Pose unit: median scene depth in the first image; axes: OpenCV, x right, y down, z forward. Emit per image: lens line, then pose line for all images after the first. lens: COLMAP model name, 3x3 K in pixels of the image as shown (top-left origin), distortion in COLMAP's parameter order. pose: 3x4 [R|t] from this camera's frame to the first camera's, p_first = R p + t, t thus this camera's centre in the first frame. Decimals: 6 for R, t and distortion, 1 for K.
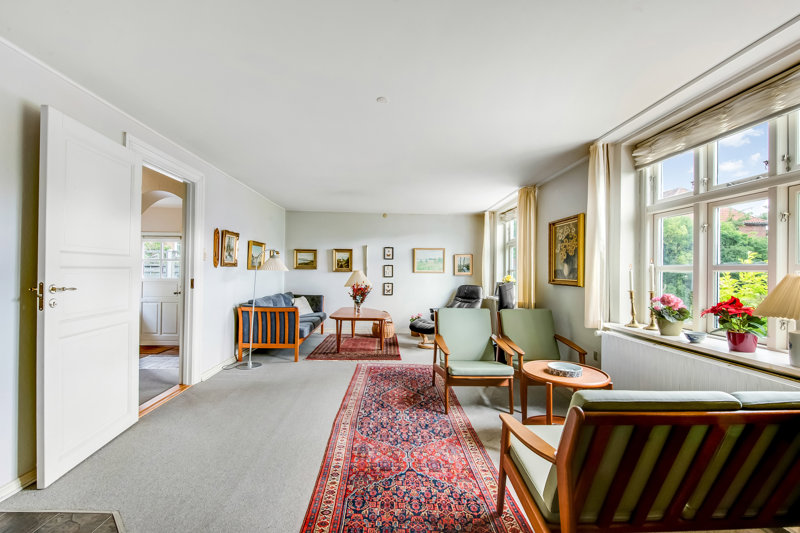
lens RADIAL K [[284.2, 0, 400.0], [0, 284.2, 266.5], [0, 0, 1]] dist [0.000815, 0.000028]
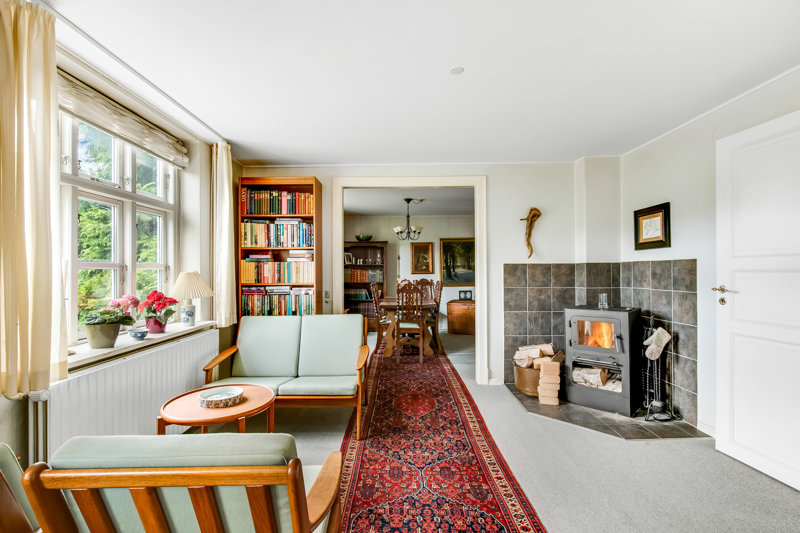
lens RADIAL K [[331.2, 0, 400.0], [0, 331.2, 266.5], [0, 0, 1]] dist [-0.000135, -0.000004]
pose [[-0.999028, -0.008991, 0.043160, 0.066480], [-0.009409, 0.999911, -0.009502, 0.010369], [-0.043070, -0.009899, -0.999023, 2.223050]]
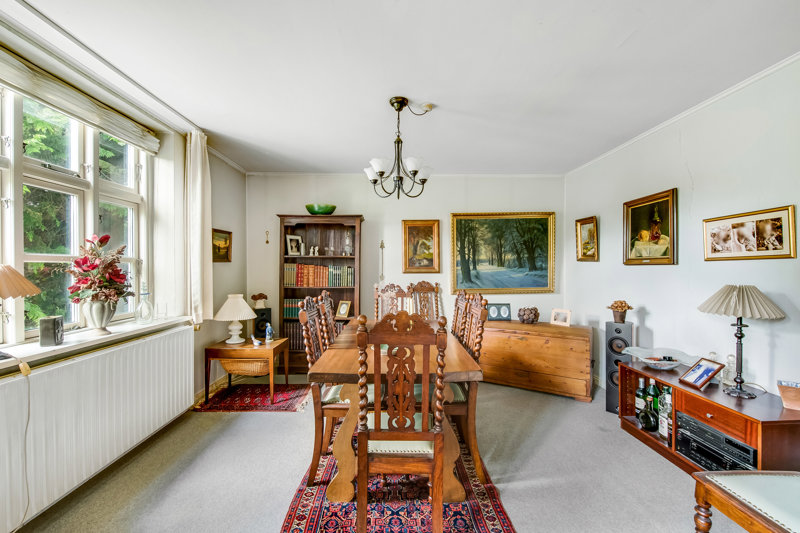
lens RADIAL K [[284.2, 0, 400.0], [0, 284.2, 266.5], [0, 0, 1]] dist [0.000815, 0.000028]
pose [[-0.999829, -0.016707, 0.007958, 0.070544], [-0.016802, 0.999787, -0.011994, 0.013088], [-0.007756, -0.012125, -0.999896, 2.026530]]
